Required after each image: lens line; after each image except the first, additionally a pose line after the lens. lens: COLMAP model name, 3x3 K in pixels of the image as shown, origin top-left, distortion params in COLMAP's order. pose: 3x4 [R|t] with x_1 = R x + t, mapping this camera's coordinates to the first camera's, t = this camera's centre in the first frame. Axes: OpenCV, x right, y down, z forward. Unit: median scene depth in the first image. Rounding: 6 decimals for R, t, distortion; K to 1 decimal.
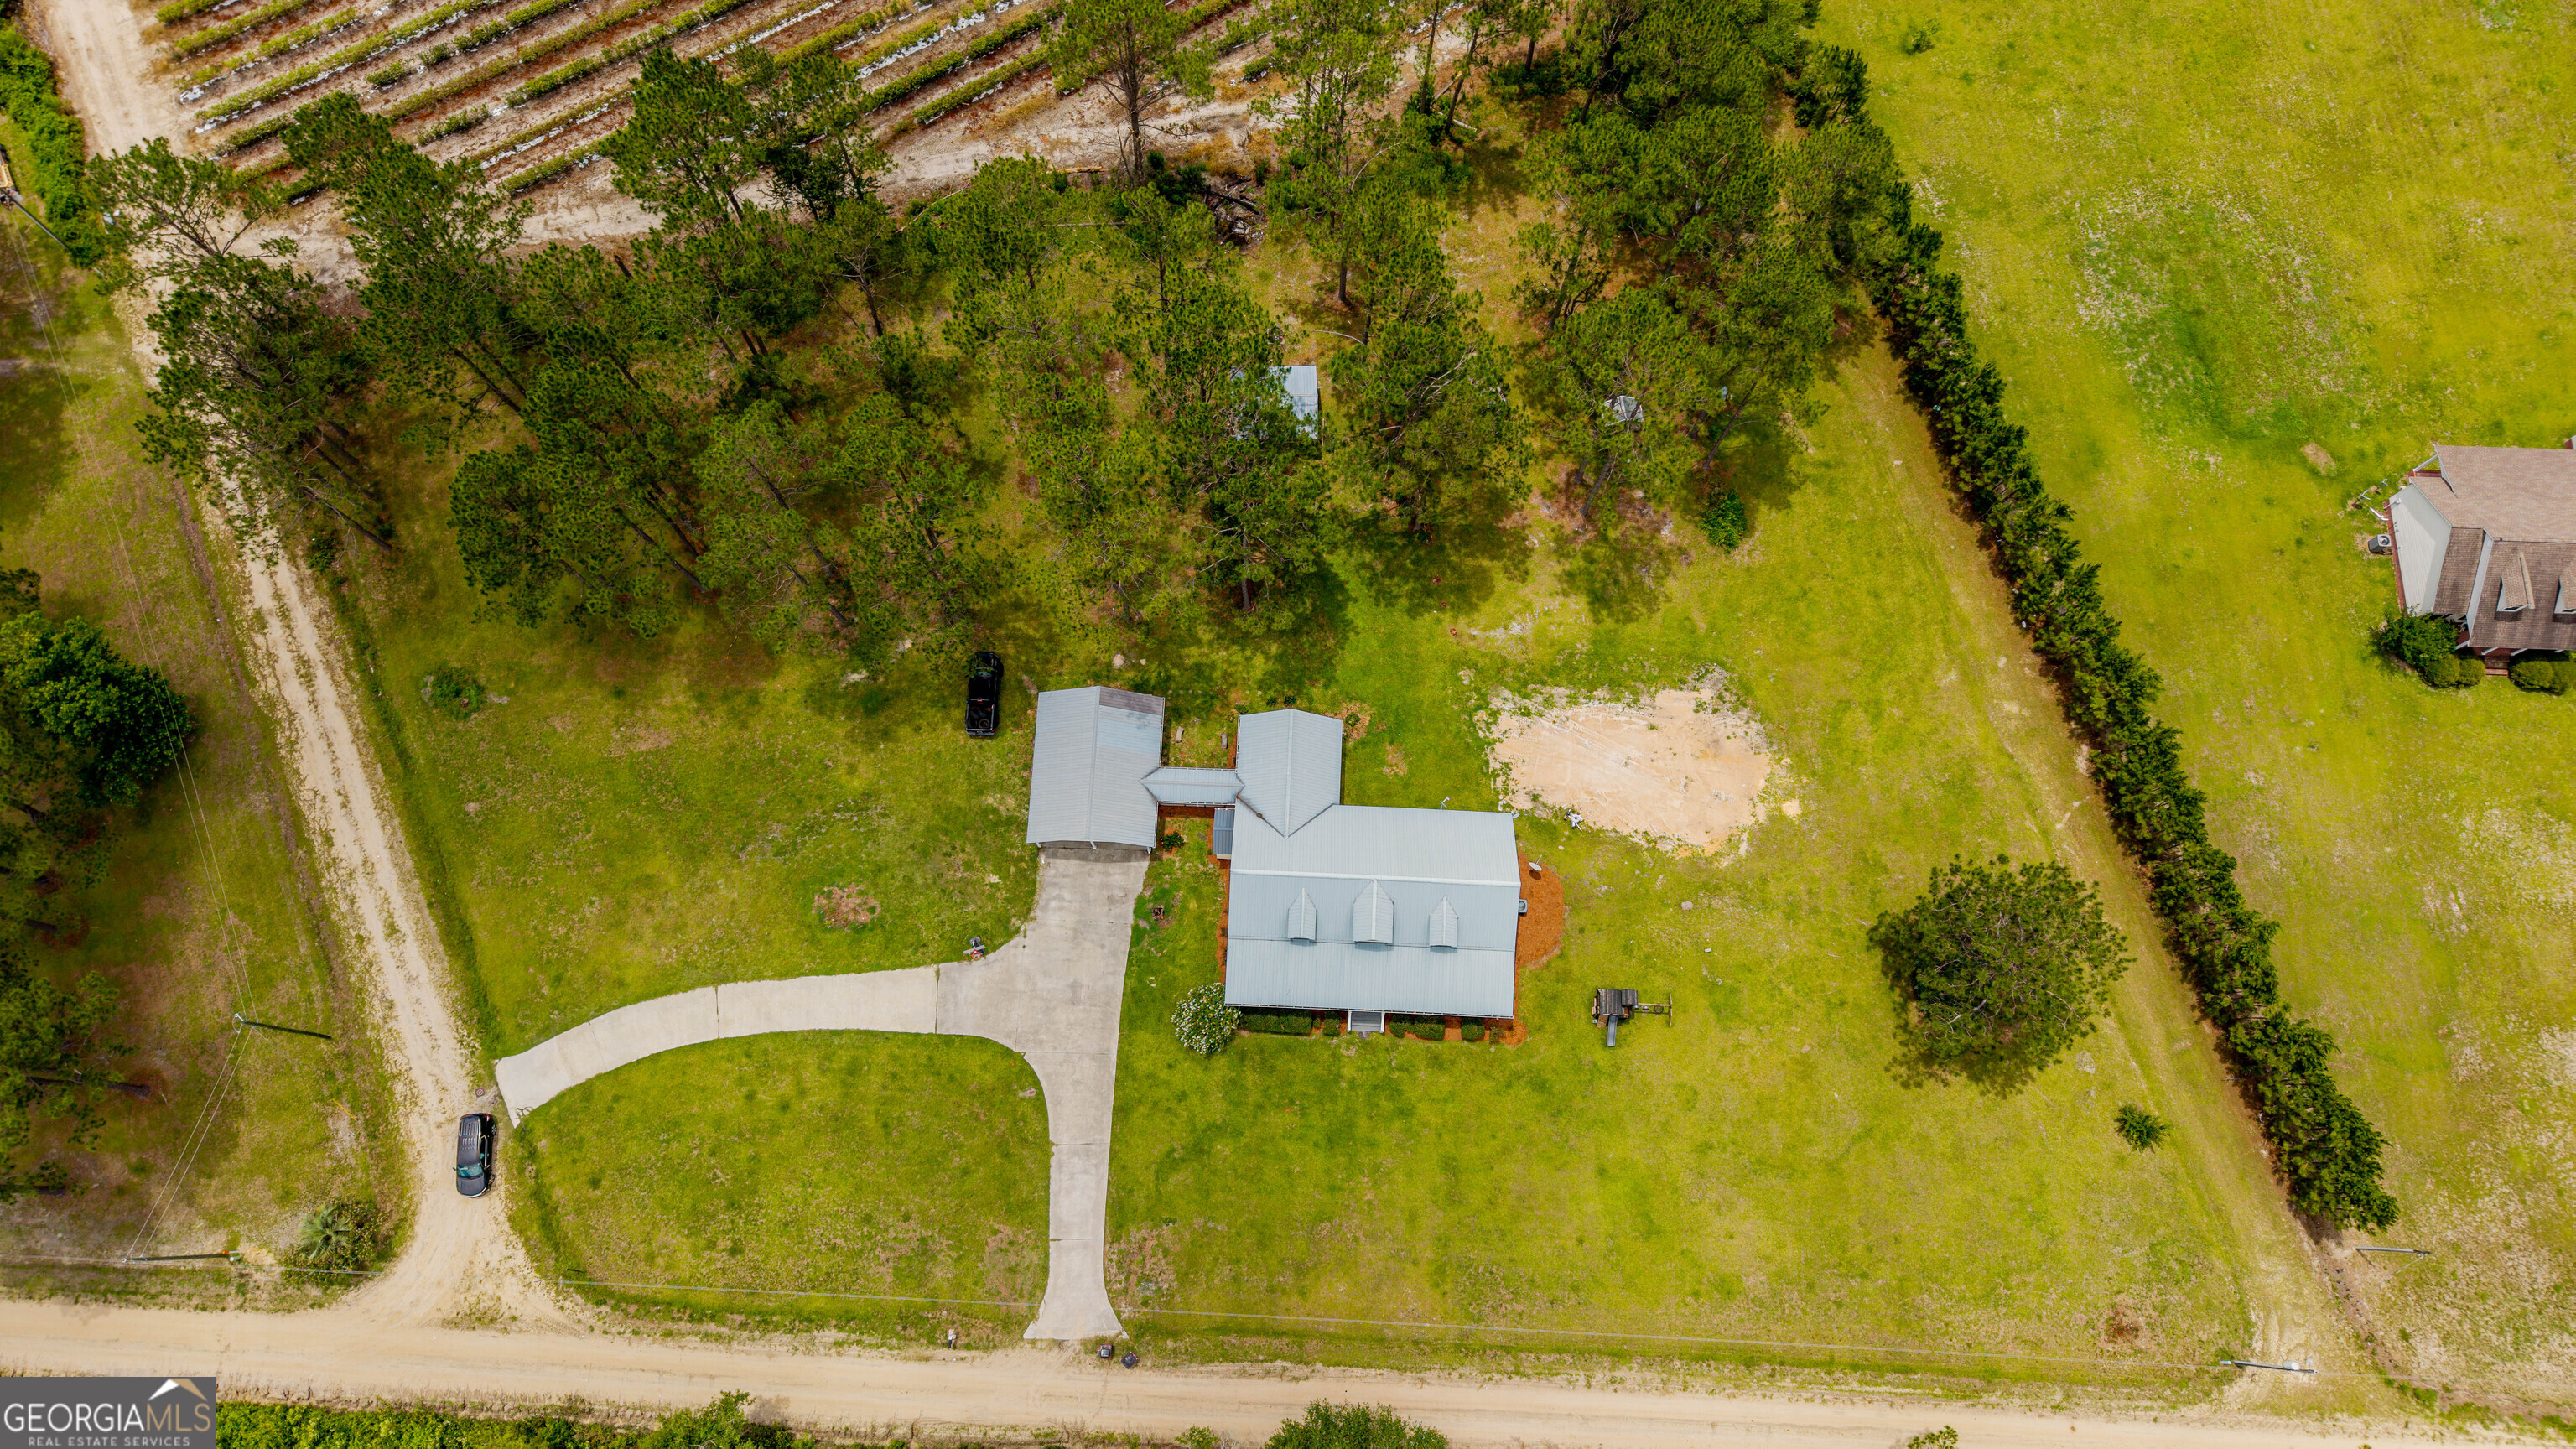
lens RADIAL K [[1729.3, 0, 1289.1], [0, 1729.3, 723.1], [0, 0, 1]] dist [0.015057, -0.012744]
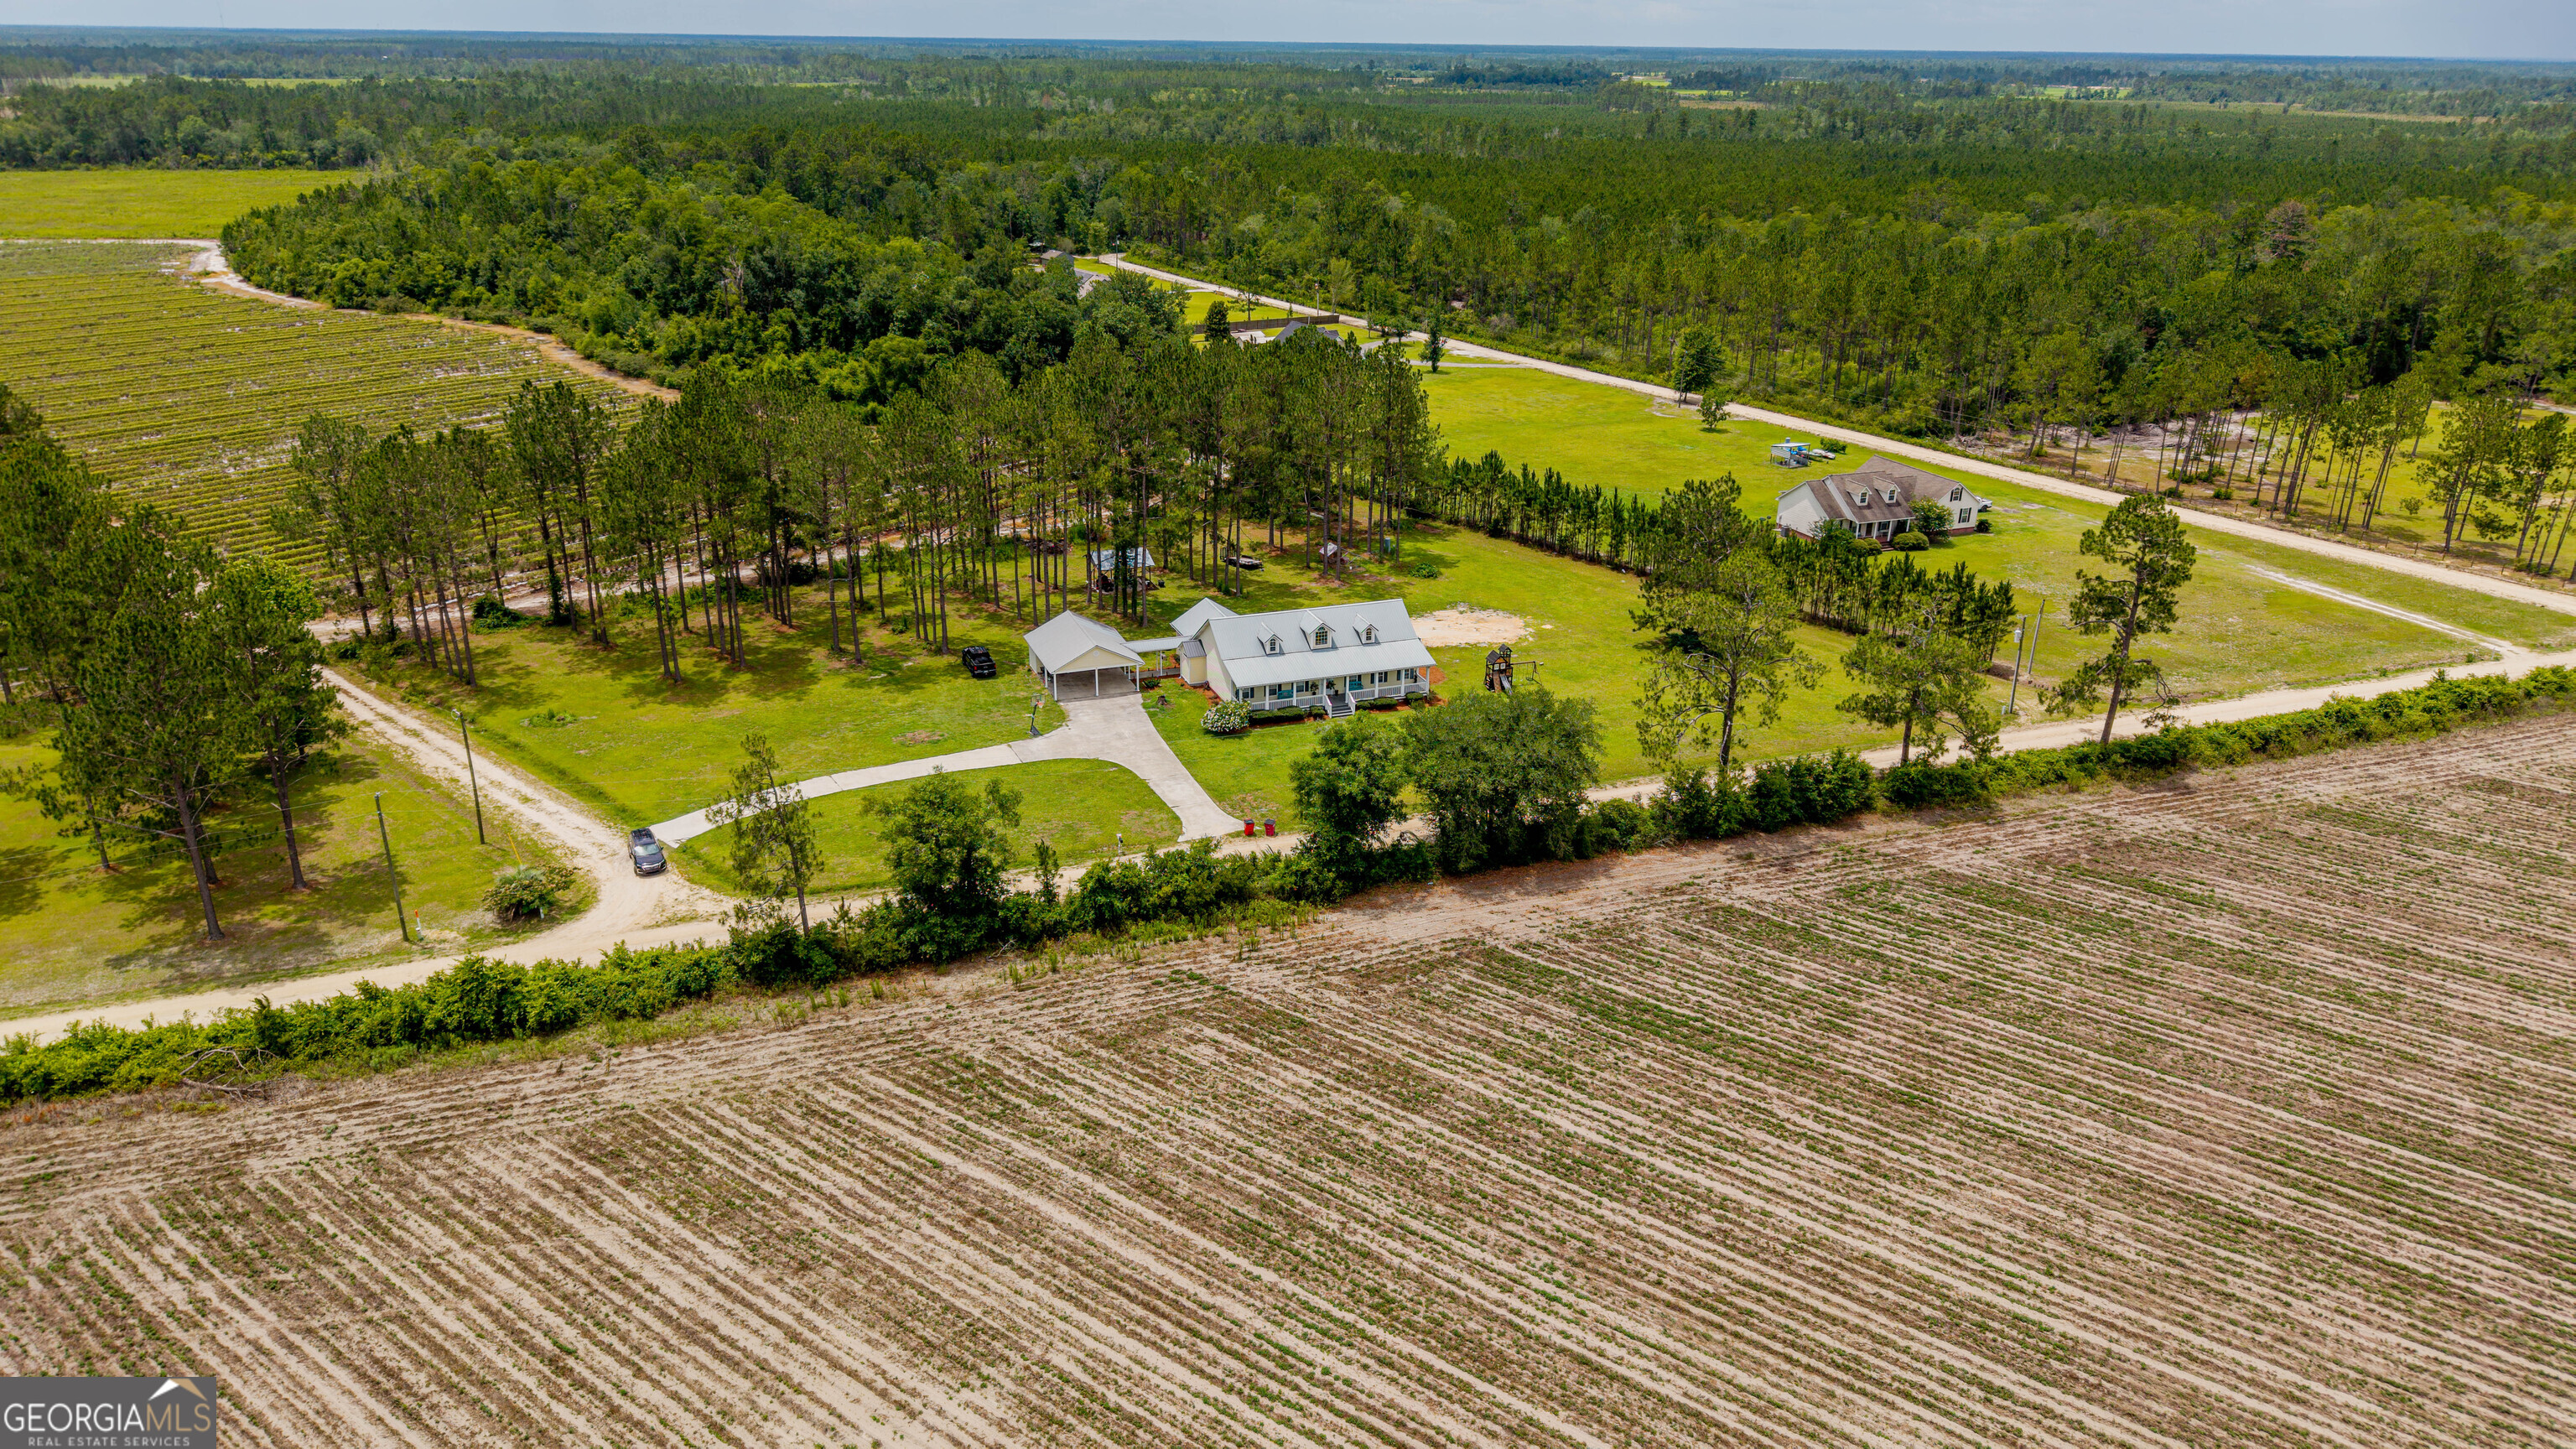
lens RADIAL K [[1729.3, 0, 1293.5], [0, 1729.3, 727.6], [0, 0, 1]] dist [0.015057, -0.012744]
pose [[0.925350, -0.136269, 0.353777, -0.479949], [0.361145, 0.600729, -0.713231, 1.165528], [-0.115333, 0.787754, 0.605097, 0.228344]]
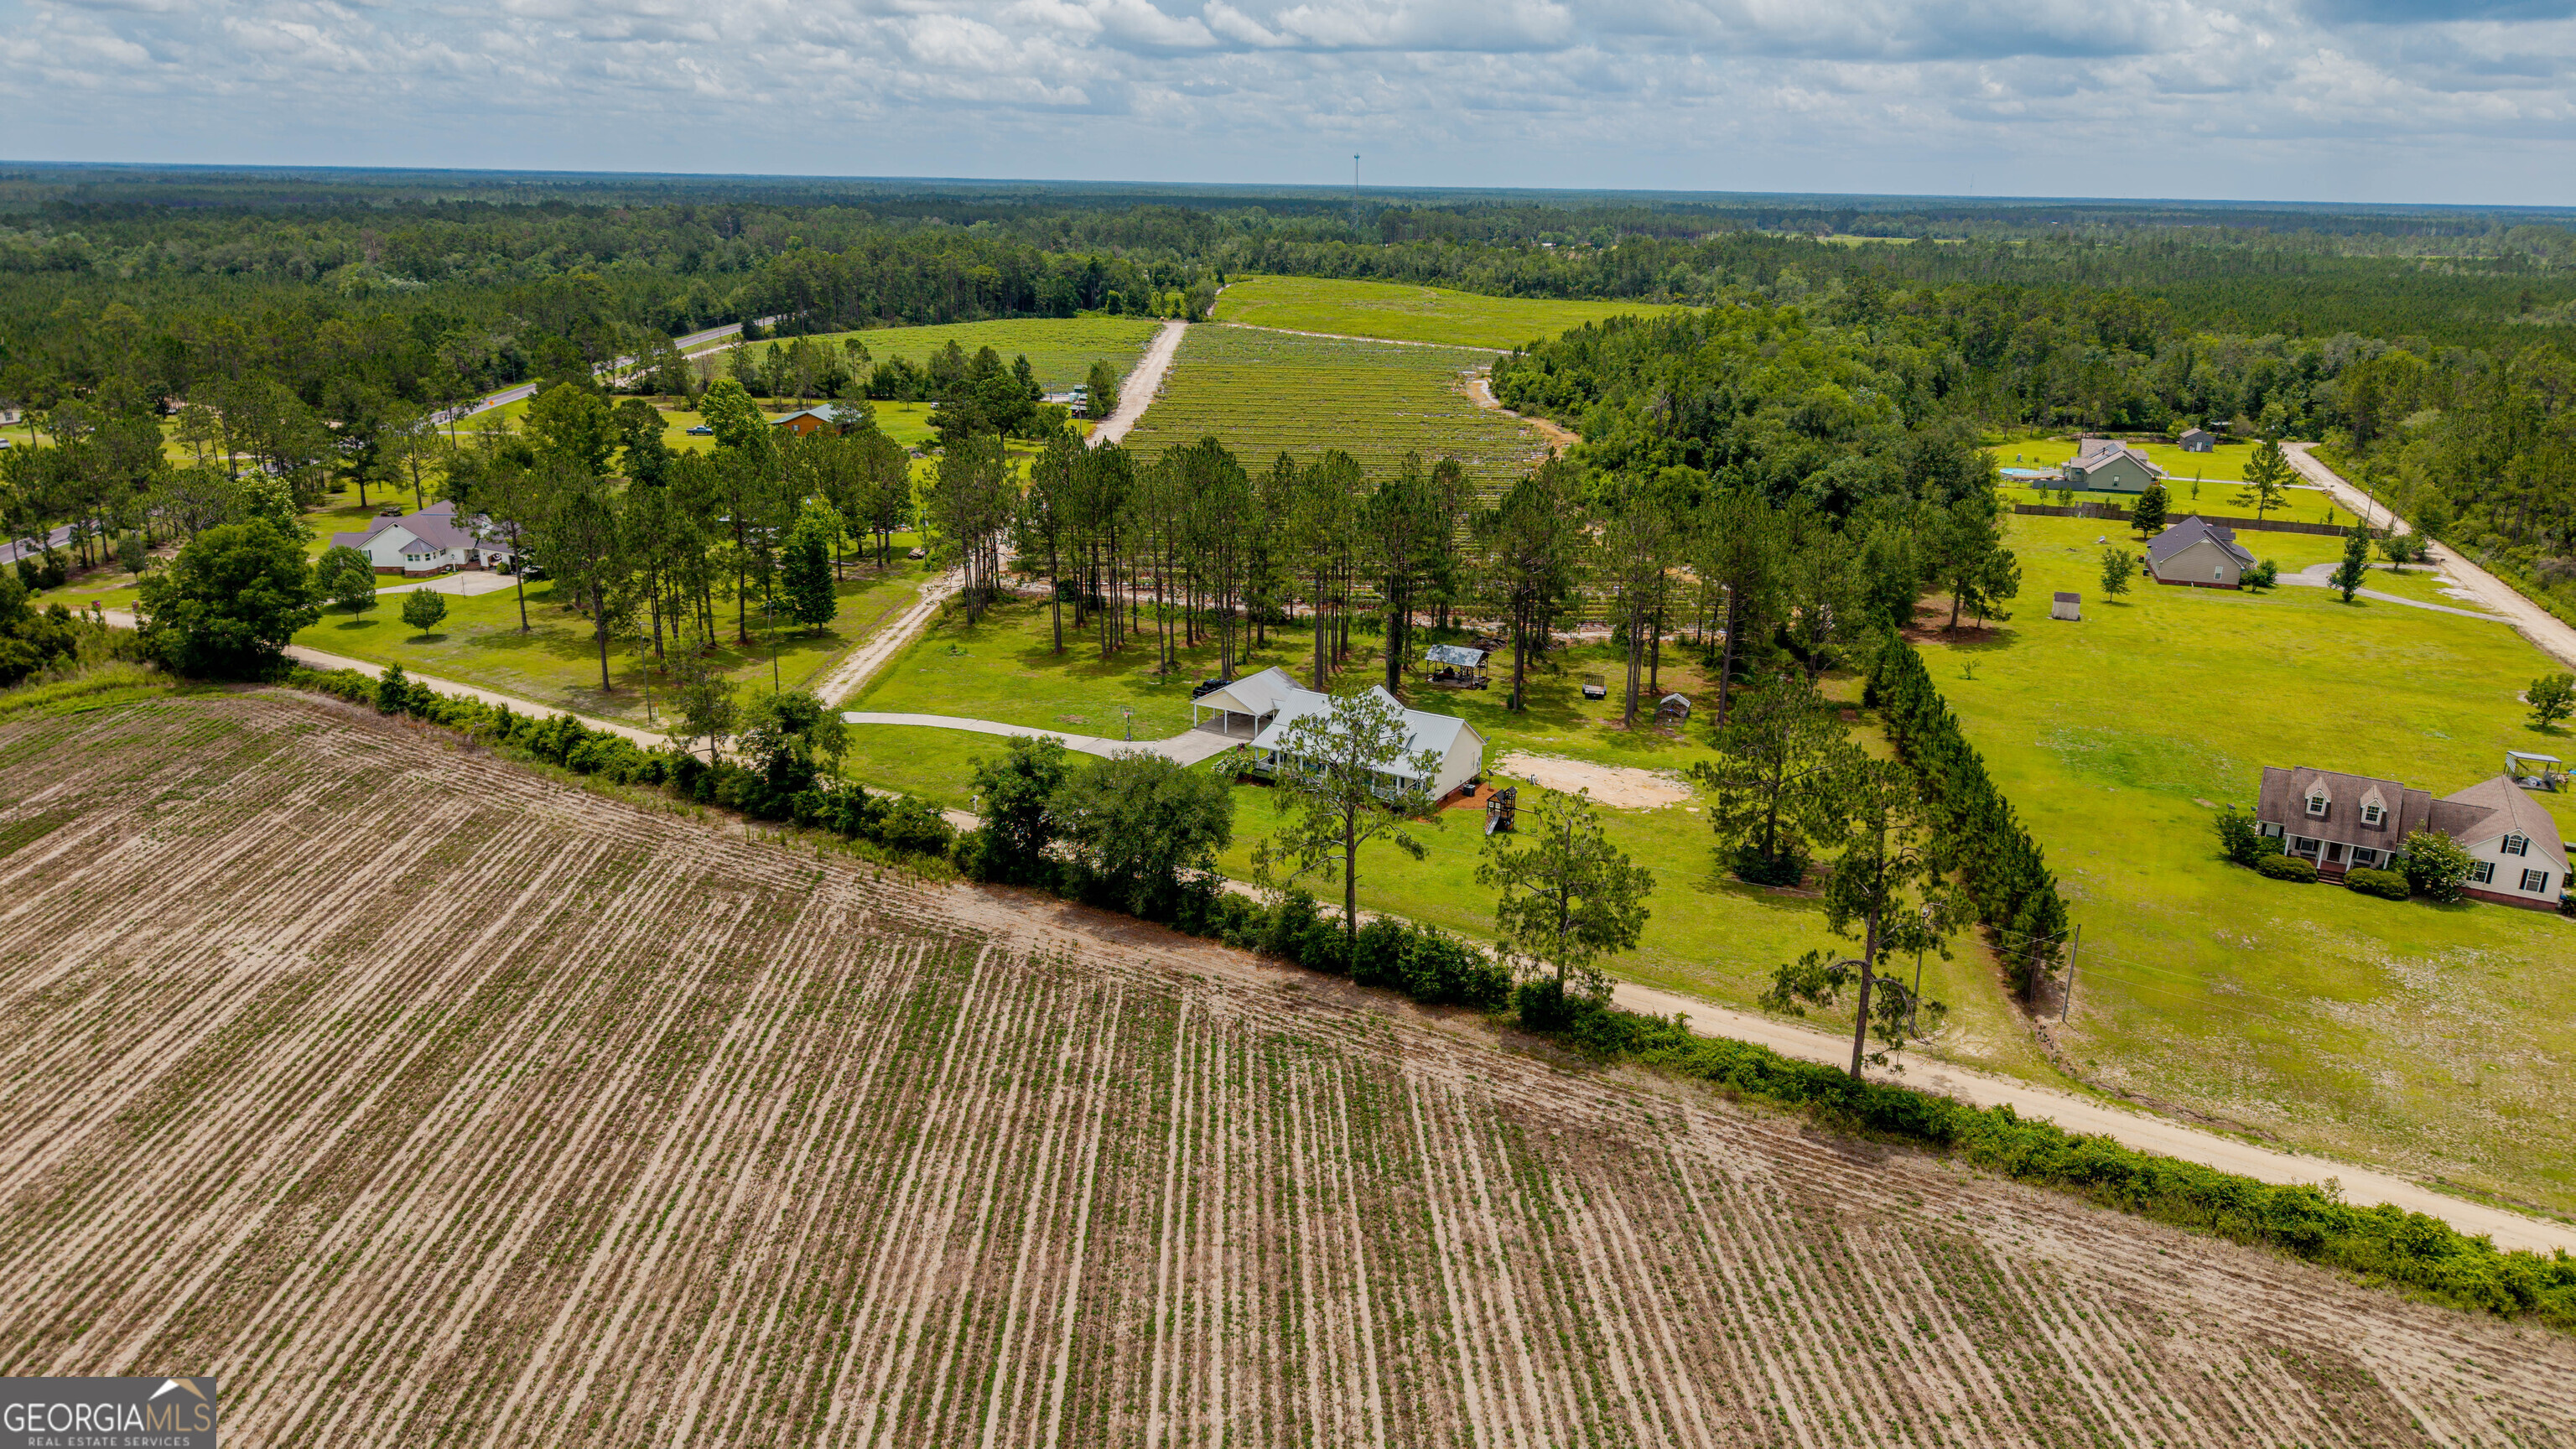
lens RADIAL K [[1729.3, 0, 1293.8], [0, 1729.3, 731.4], [0, 0, 1]] dist [0.015057, -0.012744]
pose [[0.875612, 0.155673, -0.457242, 0.680632], [-0.465391, 0.525288, -0.712378, 1.221380], [0.129286, 0.836563, 0.532397, 0.215229]]
